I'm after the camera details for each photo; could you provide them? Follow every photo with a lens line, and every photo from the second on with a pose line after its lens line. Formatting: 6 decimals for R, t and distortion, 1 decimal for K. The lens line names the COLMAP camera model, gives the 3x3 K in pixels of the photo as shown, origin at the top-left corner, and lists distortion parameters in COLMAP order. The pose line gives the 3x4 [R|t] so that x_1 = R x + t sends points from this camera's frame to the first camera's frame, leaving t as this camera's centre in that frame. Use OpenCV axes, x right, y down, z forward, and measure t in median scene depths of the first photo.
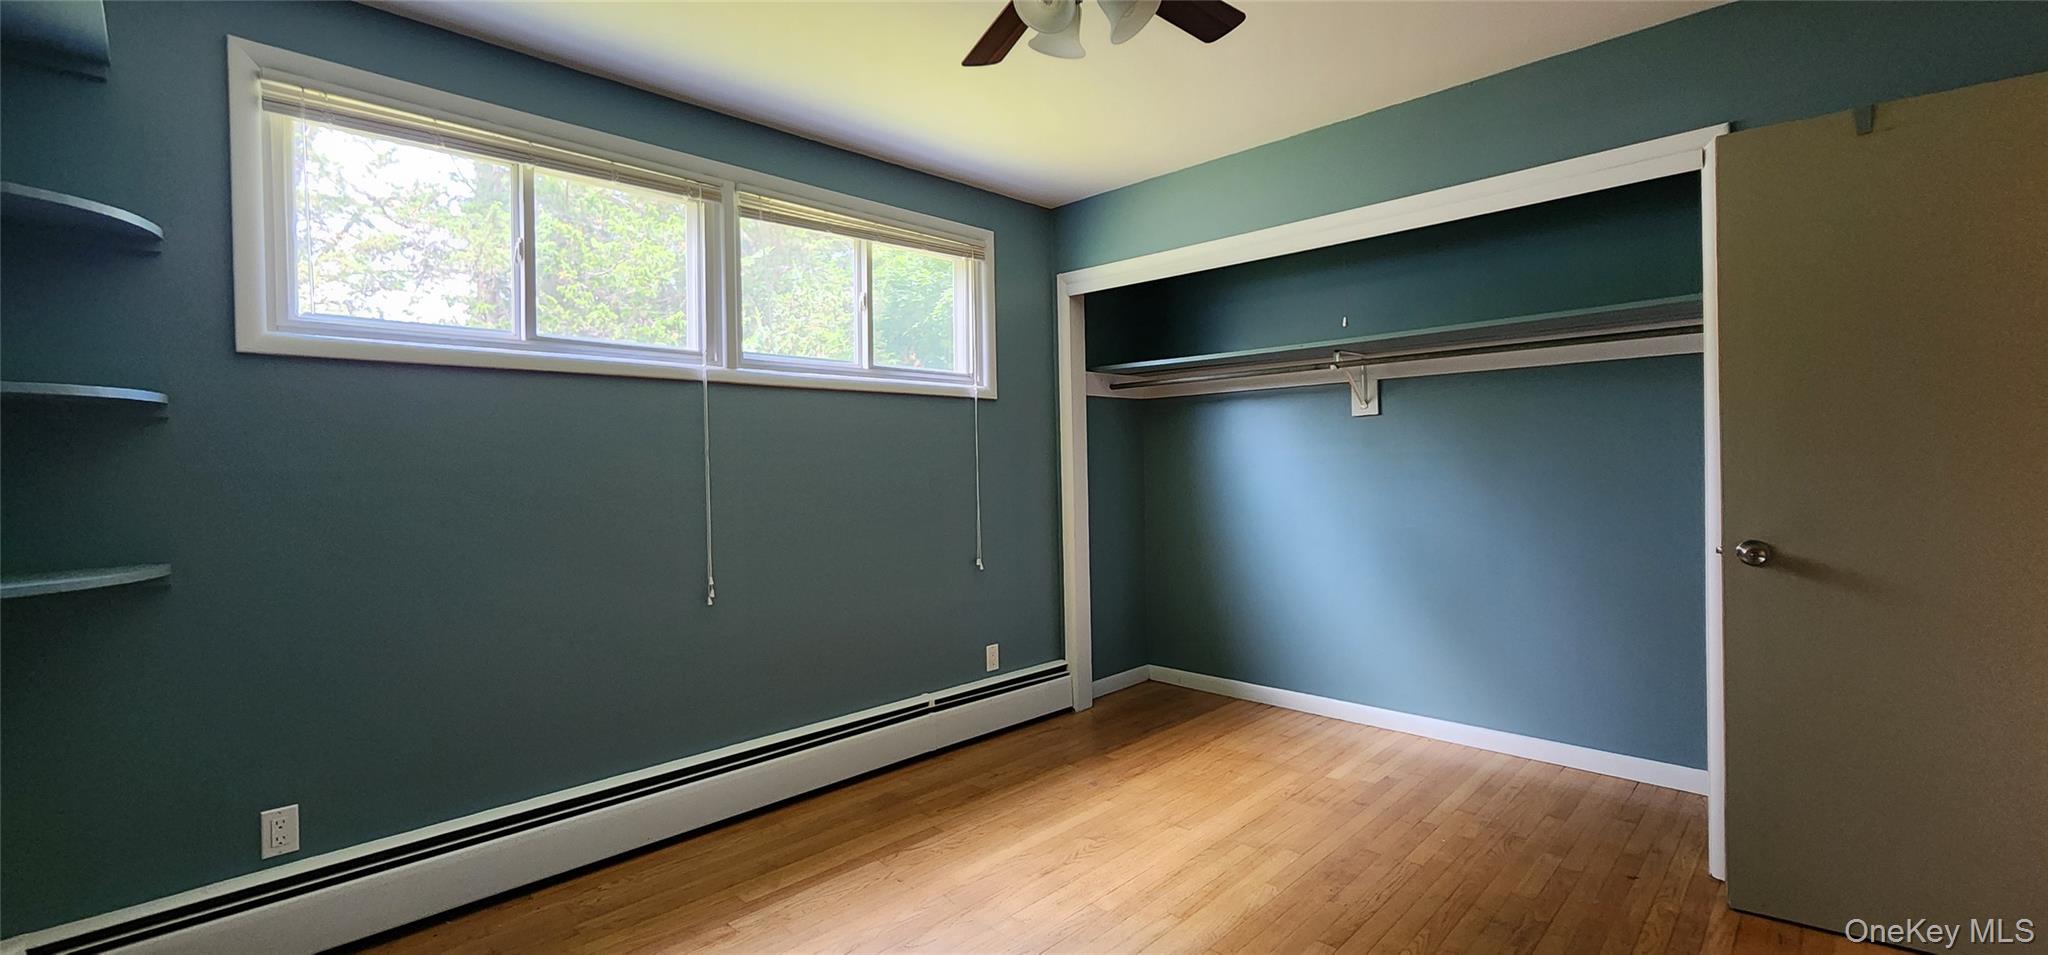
lens RADIAL K [[845.9, 0, 1002.5], [0, 845.9, 477.7], [0, 0, 1]] dist [0.002246, 0.000175]
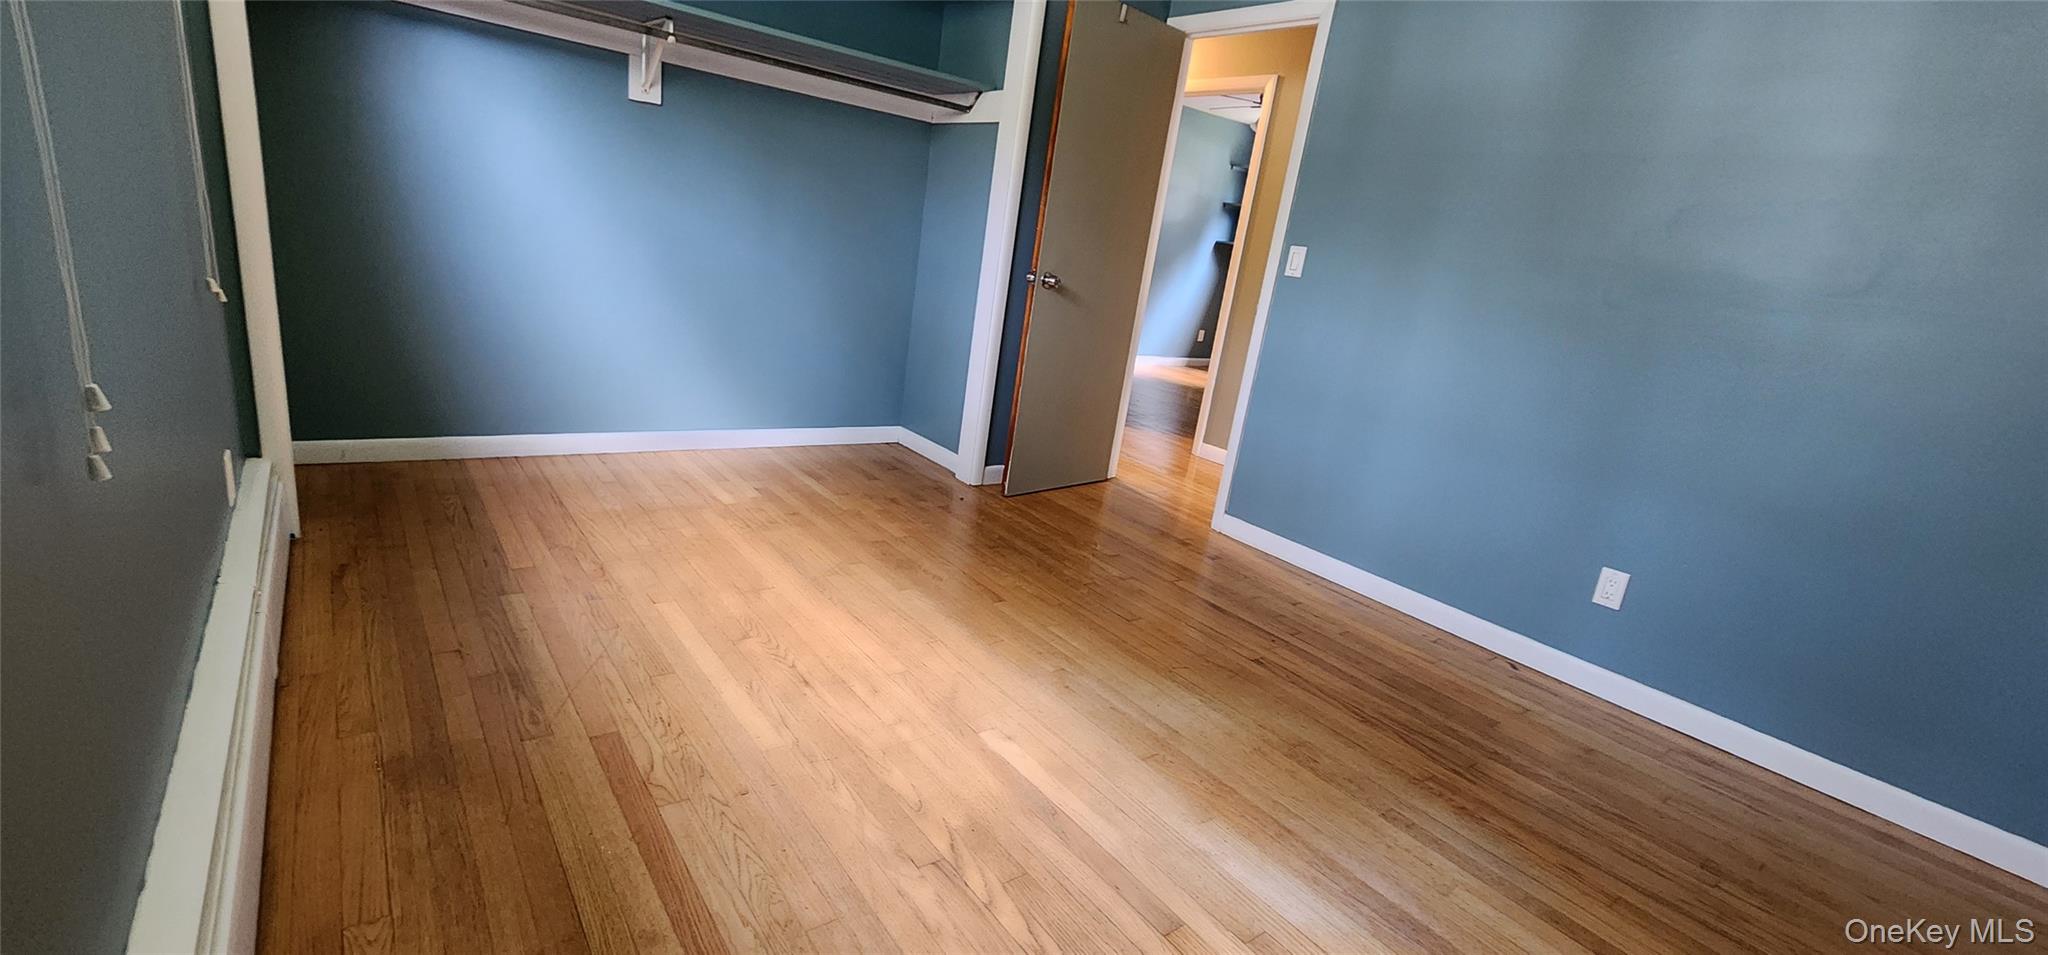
lens RADIAL K [[847.2, 0, 1001.8], [0, 847.2, 480.8], [0, 0, 1]] dist [0.003018, 0.000087]
pose [[0.126644, -0.240514, 0.962348, -0.517220], [-0.122262, 0.958978, 0.255761, 0.035027], [-0.984385, -0.150049, 0.092043, 0.592937]]
